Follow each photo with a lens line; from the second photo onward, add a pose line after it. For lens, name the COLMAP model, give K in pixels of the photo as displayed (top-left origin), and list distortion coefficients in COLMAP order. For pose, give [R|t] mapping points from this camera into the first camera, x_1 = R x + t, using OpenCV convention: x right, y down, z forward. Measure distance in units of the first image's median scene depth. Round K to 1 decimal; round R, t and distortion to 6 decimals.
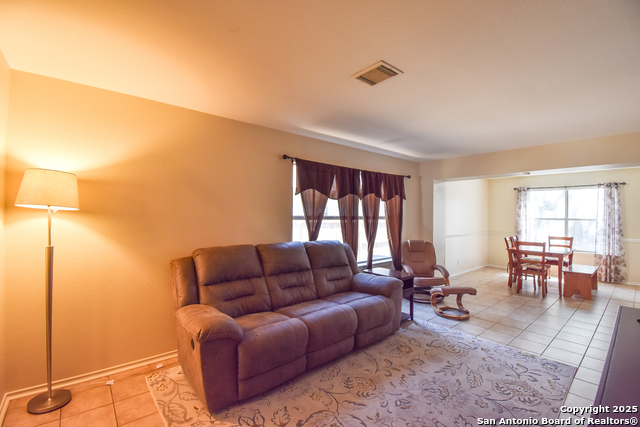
lens RADIAL K [[282.3, 0, 322.3], [0, 282.3, 212.3], [0, 0, 1]] dist [0.001220, -0.014062]
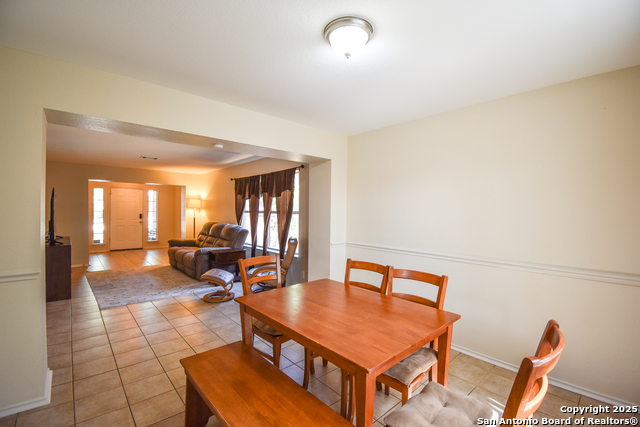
lens RADIAL K [[282.3, 0, 320.7], [0, 282.3, 213.8], [0, 0, 1]] dist [0.001220, -0.014062]
pose [[0.029265, 0.004806, -0.999560, 1.234408], [-0.006987, 0.999965, 0.004603, 0.017654], [0.999547, 0.006849, 0.029297, 1.069638]]
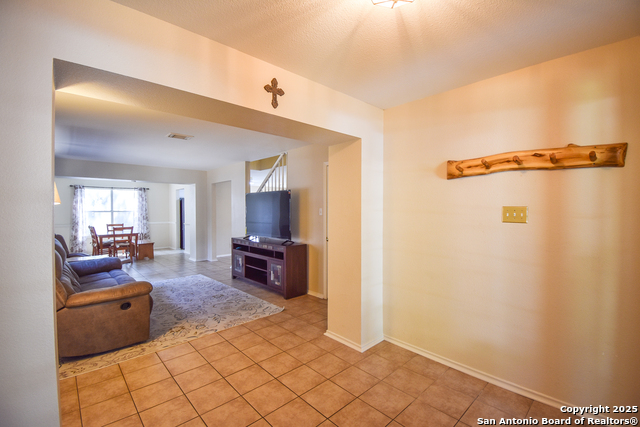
lens RADIAL K [[282.3, 0, 325.6], [0, 282.3, 212.4], [0, 0, 1]] dist [0.001220, -0.014062]
pose [[-0.060709, -0.020760, 0.997940, -0.742911], [-0.004292, 0.999780, 0.020537, -0.003556], [-0.998146, -0.003036, -0.060785, 0.051978]]
